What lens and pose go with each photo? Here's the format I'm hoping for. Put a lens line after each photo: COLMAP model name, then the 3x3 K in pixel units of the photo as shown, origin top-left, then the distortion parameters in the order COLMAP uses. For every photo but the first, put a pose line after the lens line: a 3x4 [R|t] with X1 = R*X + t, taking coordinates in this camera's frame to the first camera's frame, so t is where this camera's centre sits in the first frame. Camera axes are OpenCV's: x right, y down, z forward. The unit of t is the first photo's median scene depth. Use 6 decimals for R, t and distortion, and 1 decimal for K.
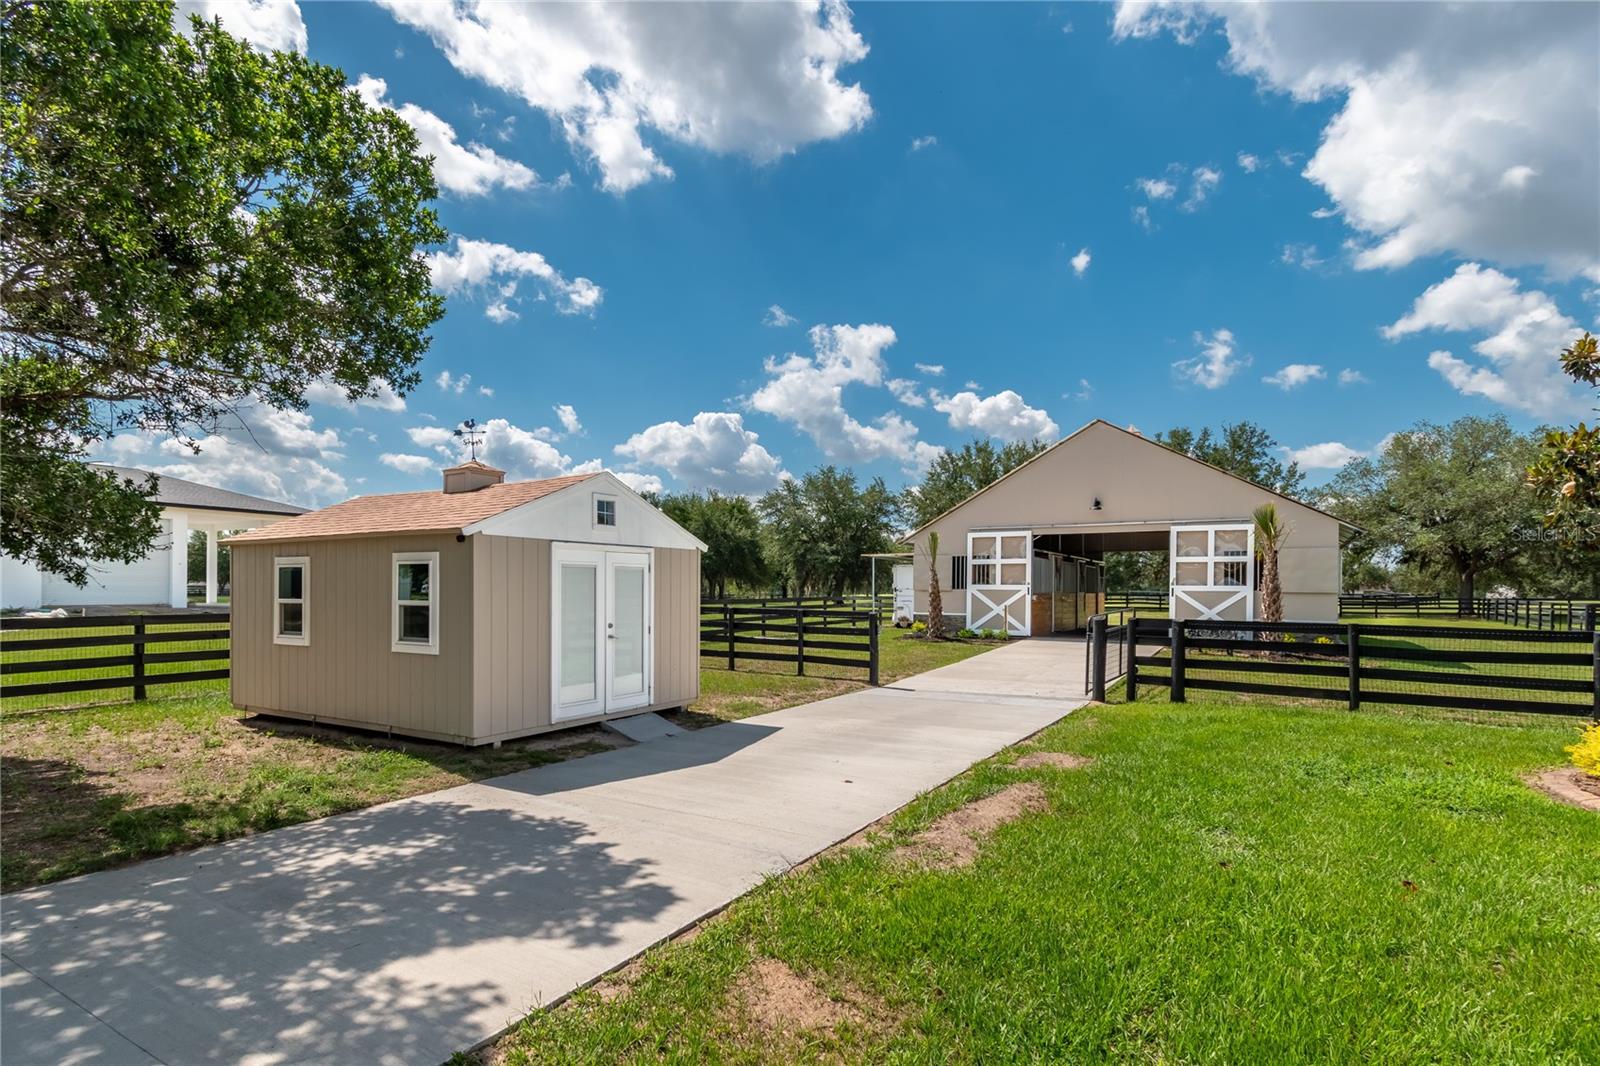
lens RADIAL K [[792.8, 0, 802.2], [0, 792.8, 601.5], [0, 0, 1]] dist [0.012305, -0.000560]
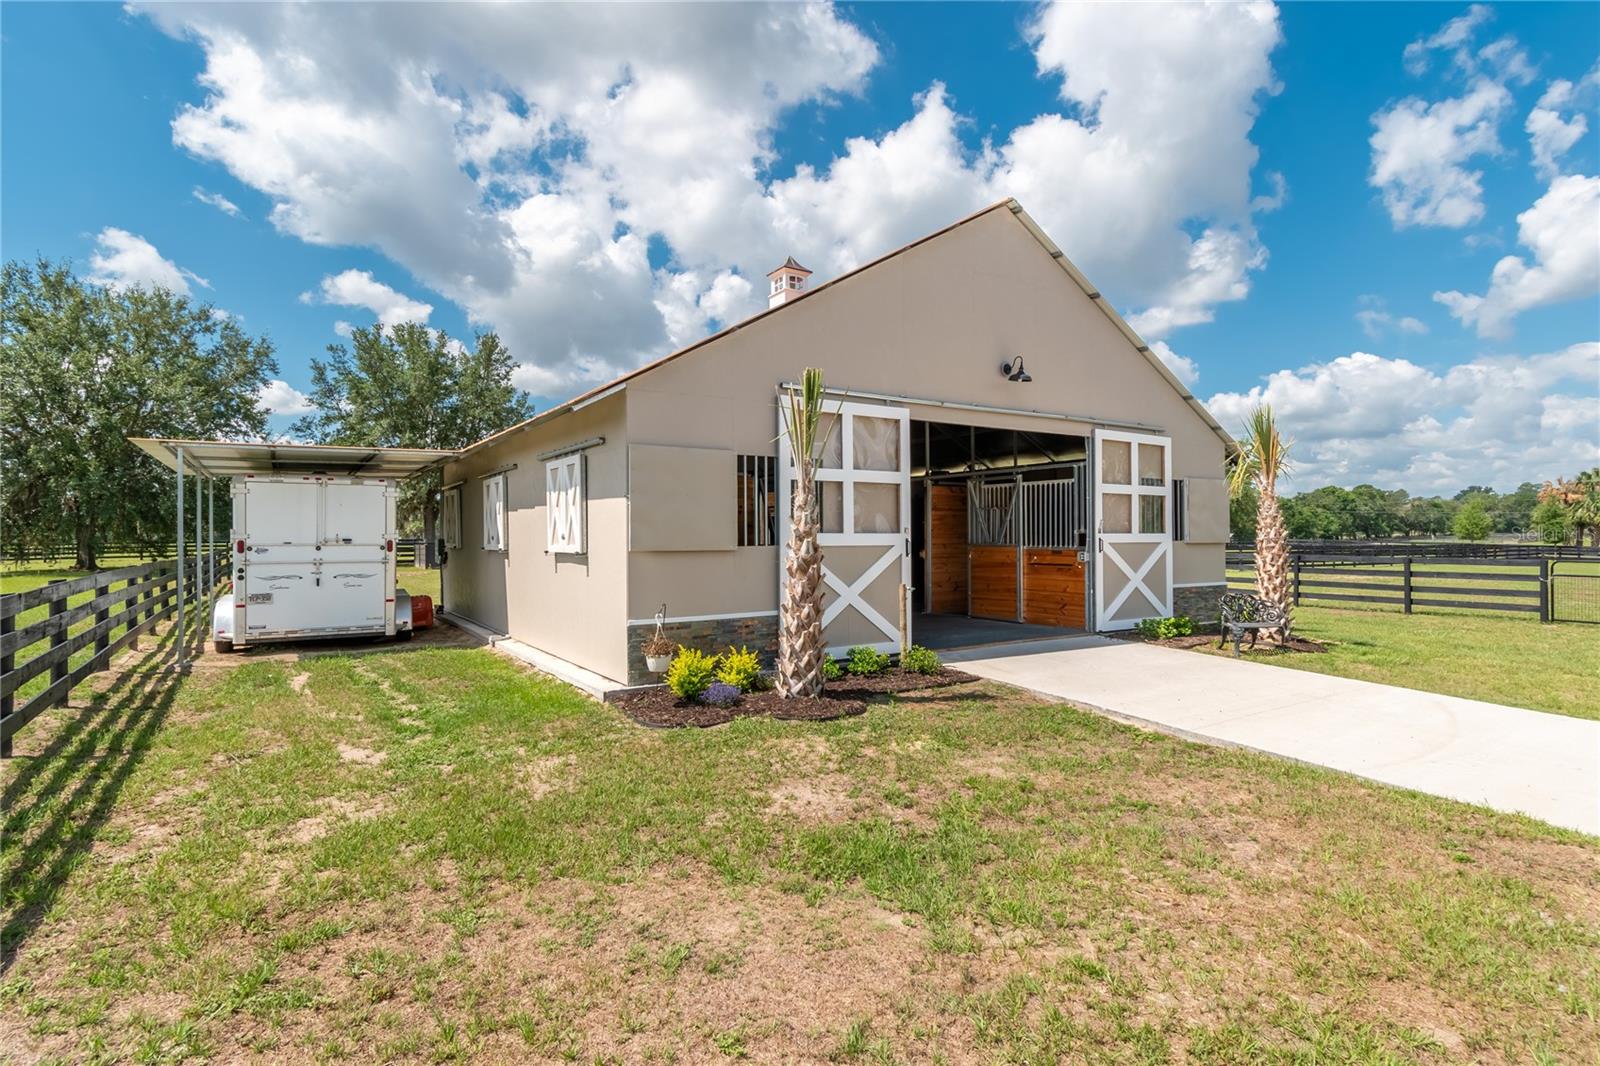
lens RADIAL K [[815.3, 0, 794.6], [0, 815.3, 524.2], [0, 0, 1]] dist [0.010088, 0.000501]
pose [[0.446434, 0.006844, 0.894790, -0.133841], [0.020094, 0.999642, -0.017671, -0.018826], [-0.894591, 0.025869, 0.446137, 0.836709]]
